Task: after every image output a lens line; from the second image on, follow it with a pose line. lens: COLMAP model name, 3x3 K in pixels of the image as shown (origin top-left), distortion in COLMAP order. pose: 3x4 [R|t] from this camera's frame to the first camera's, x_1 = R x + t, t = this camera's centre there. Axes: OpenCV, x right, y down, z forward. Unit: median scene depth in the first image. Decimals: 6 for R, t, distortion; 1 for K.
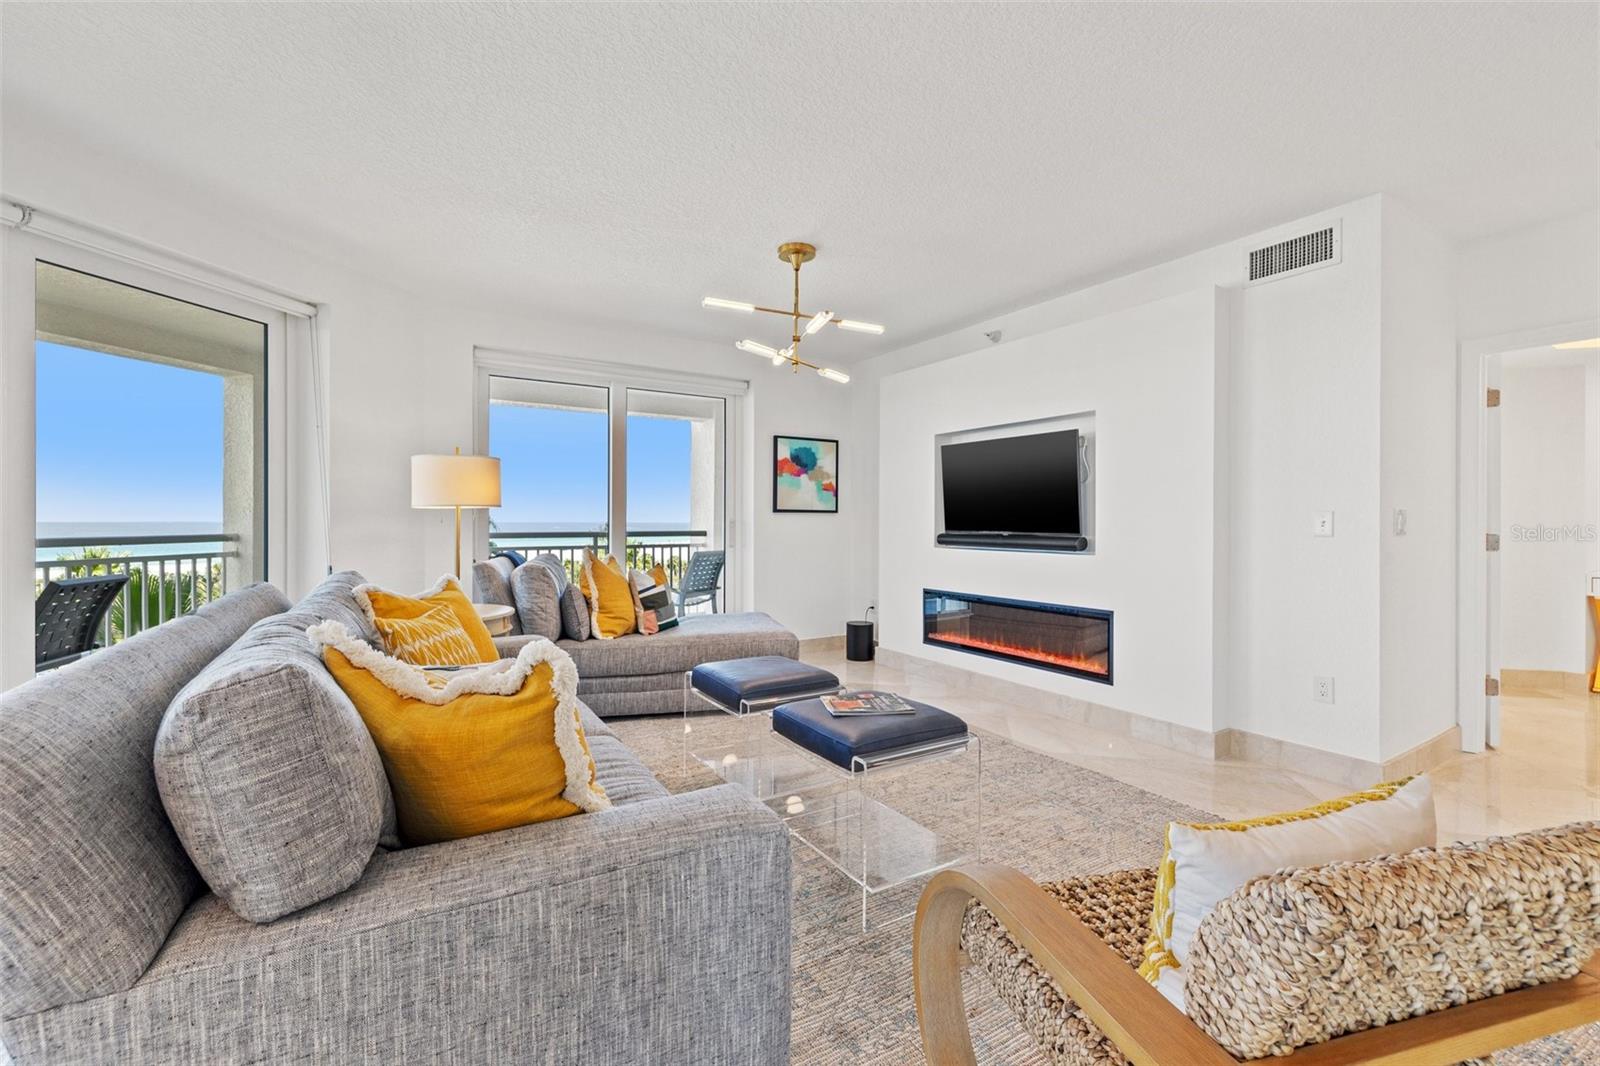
lens RADIAL K [[674.8, 0, 810.4], [0, 674.8, 523.8], [0, 0, 1]] dist [0.001052, -0.000572]
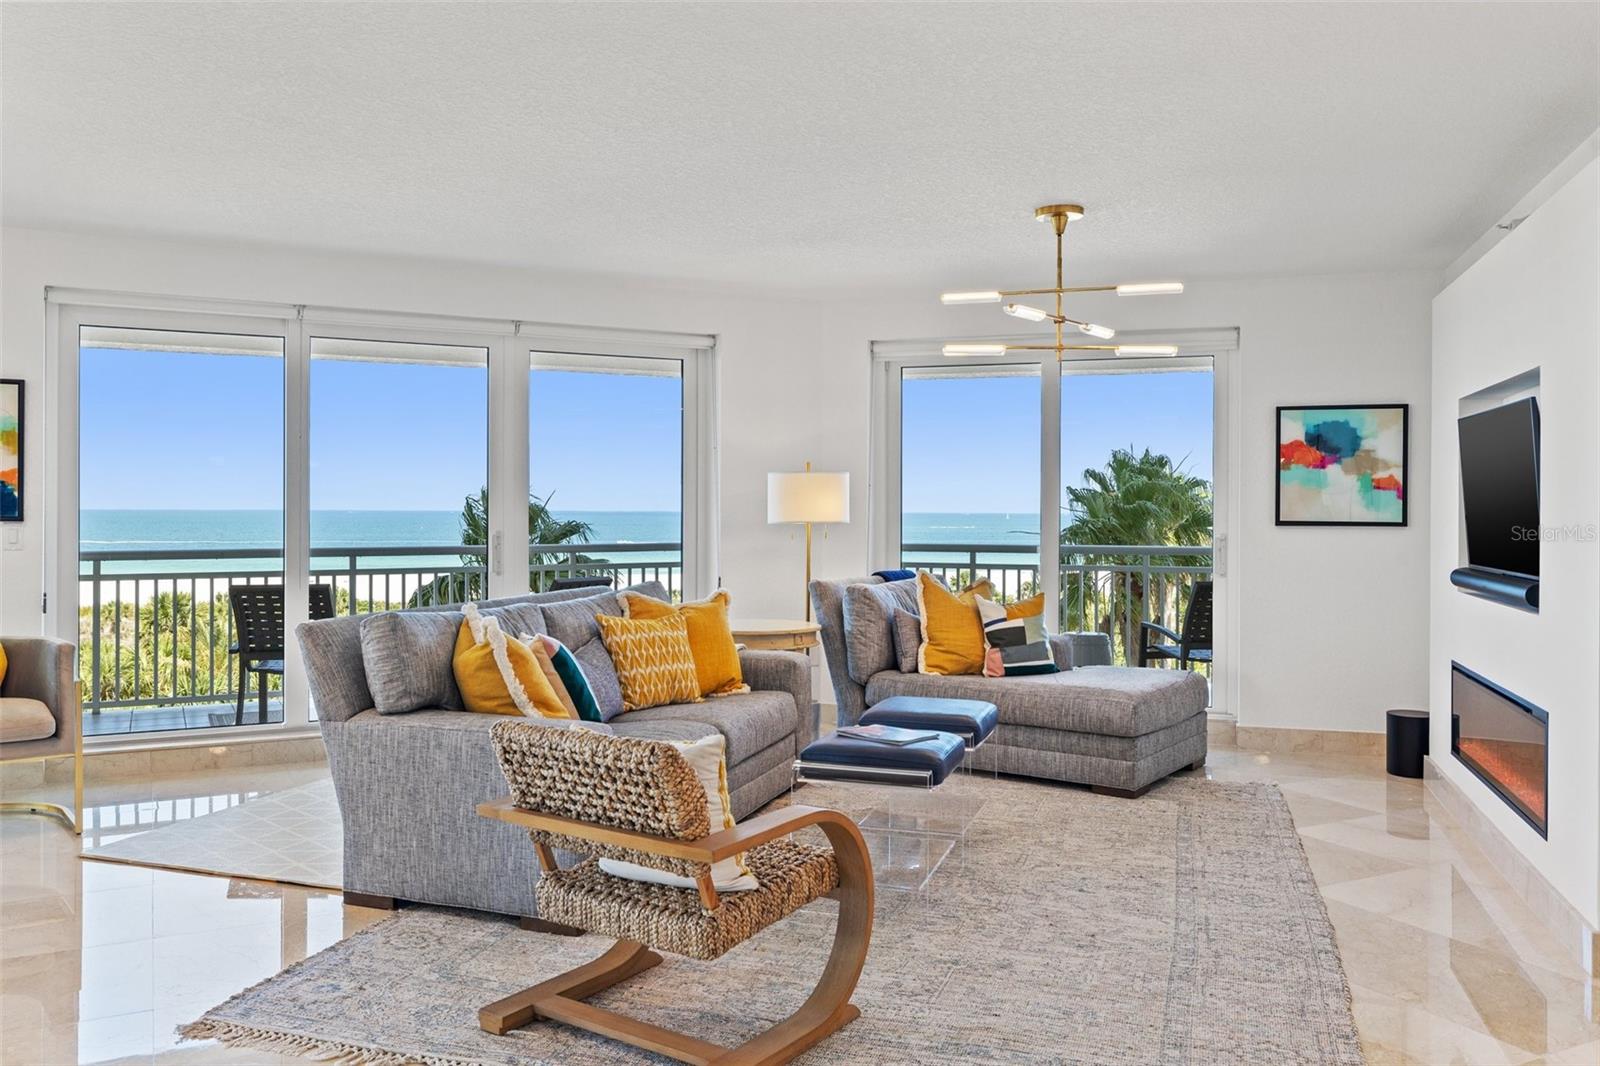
lens RADIAL K [[1246.0, 0, 794.8], [0, 1246.0, 517.9], [0, 0, 1]] dist [-0.003931, 0.010429]
pose [[0.646779, 0.006671, -0.762649, 0.755923], [-0.007198, 0.999971, 0.002642, -0.032642], [0.762644, 0.003781, 0.646808, -0.167683]]
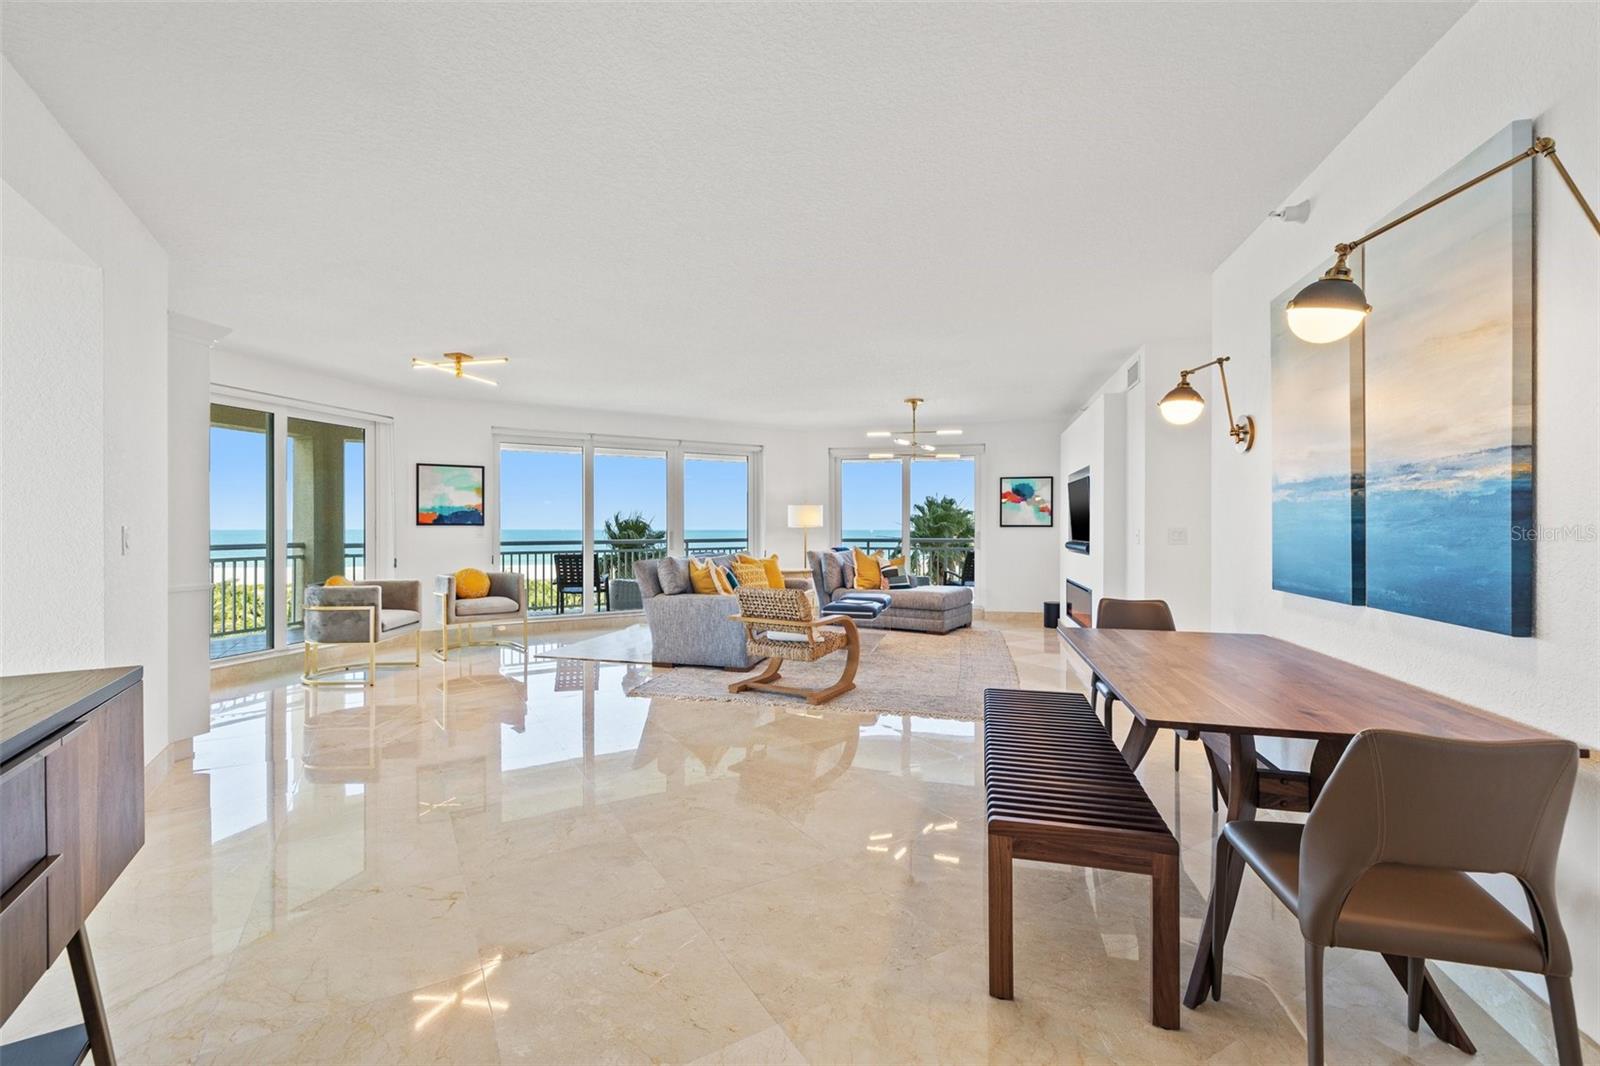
lens RADIAL K [[674.8, 0, 803.9], [0, 674.8, 536.4], [0, 0, 1]] dist [0.001052, -0.000572]
pose [[0.701102, 0.007510, -0.713022, 0.994310], [-0.003221, 0.999968, 0.007365, -0.007371], [0.713054, -0.002868, 0.701103, -0.549711]]
